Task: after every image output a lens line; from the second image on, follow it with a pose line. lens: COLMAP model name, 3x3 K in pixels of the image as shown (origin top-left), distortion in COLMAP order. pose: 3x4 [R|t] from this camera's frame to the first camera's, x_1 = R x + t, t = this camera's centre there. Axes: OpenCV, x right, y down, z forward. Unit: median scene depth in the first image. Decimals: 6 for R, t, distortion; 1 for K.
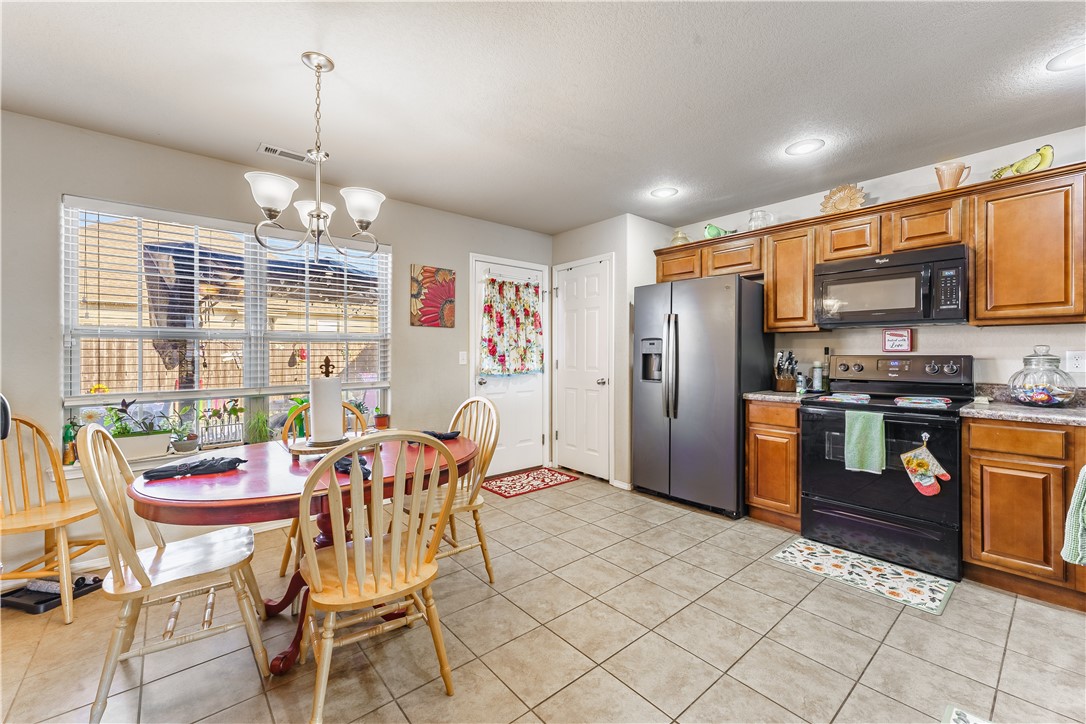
lens RADIAL K [[440.5, 0, 544.4], [0, 440.5, 353.8], [0, 0, 1]] dist [0.002796, -0.000699]
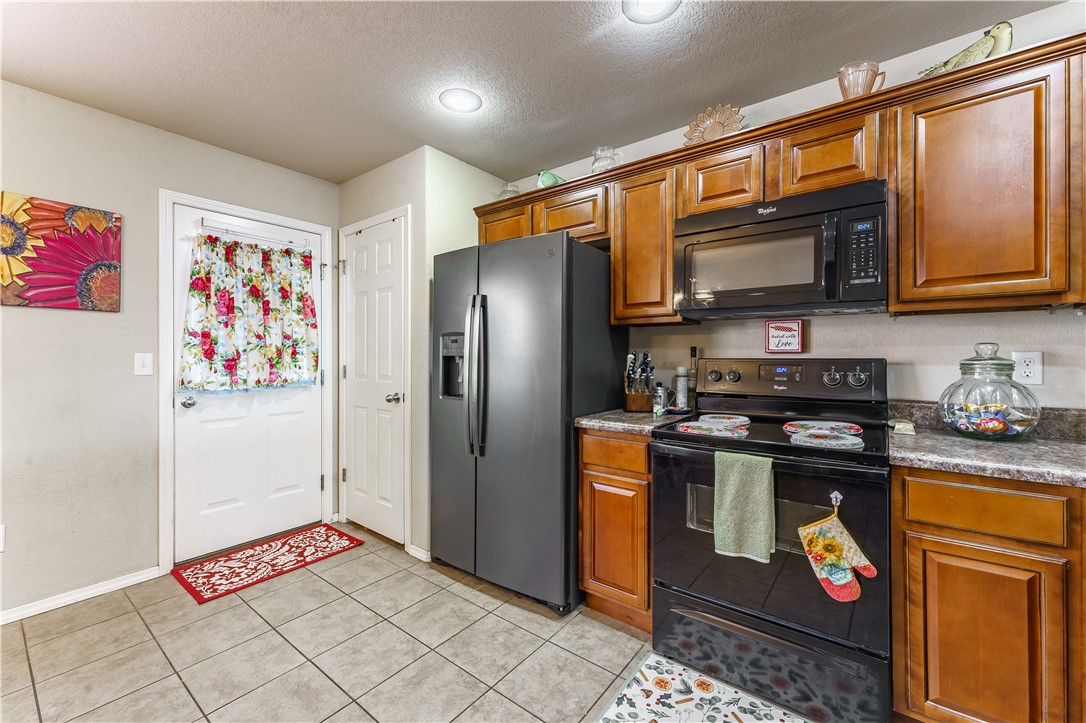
lens RADIAL K [[440.5, 0, 542.0], [0, 440.5, 355.0], [0, 0, 1]] dist [0.002796, -0.000699]
pose [[0.978733, -0.001345, 0.205134, 0.288380], [0.001513, 0.999999, -0.000662, -0.001816], [-0.205133, 0.000958, 0.978734, 0.404018]]
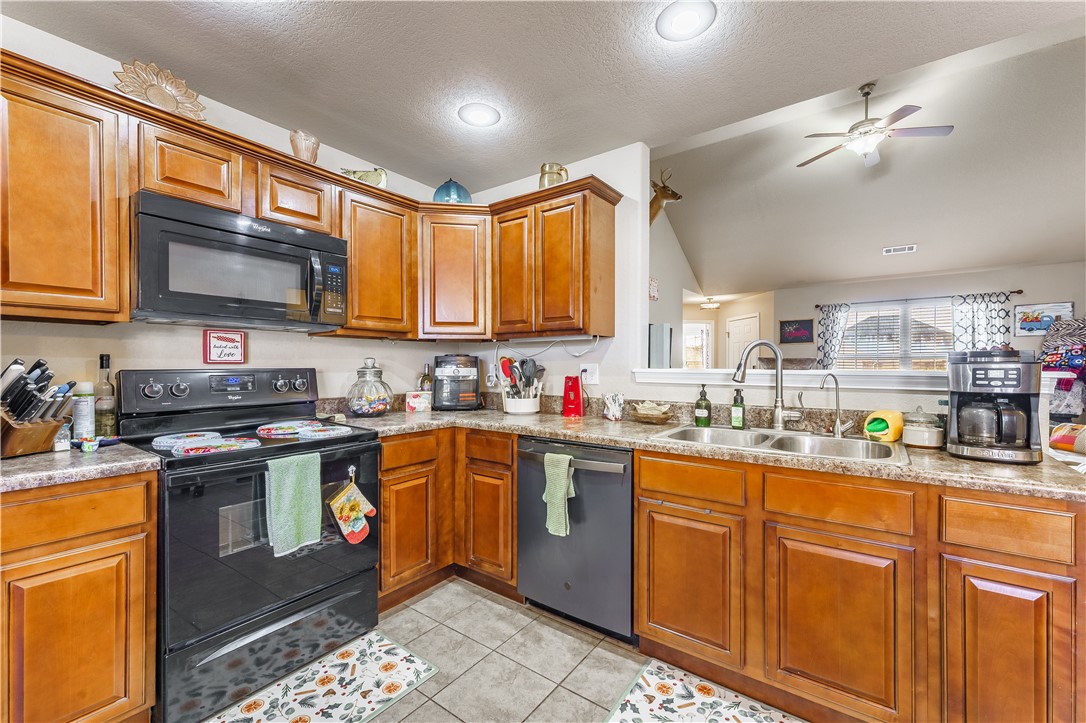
lens RADIAL K [[440.5, 0, 550.3], [0, 440.5, 369.0], [0, 0, 1]] dist [0.002796, -0.000699]
pose [[-0.237230, -0.008703, 0.971415, 0.007240], [0.001575, 0.999955, 0.009343, -0.001828], [-0.971452, 0.003747, -0.237205, 0.668125]]
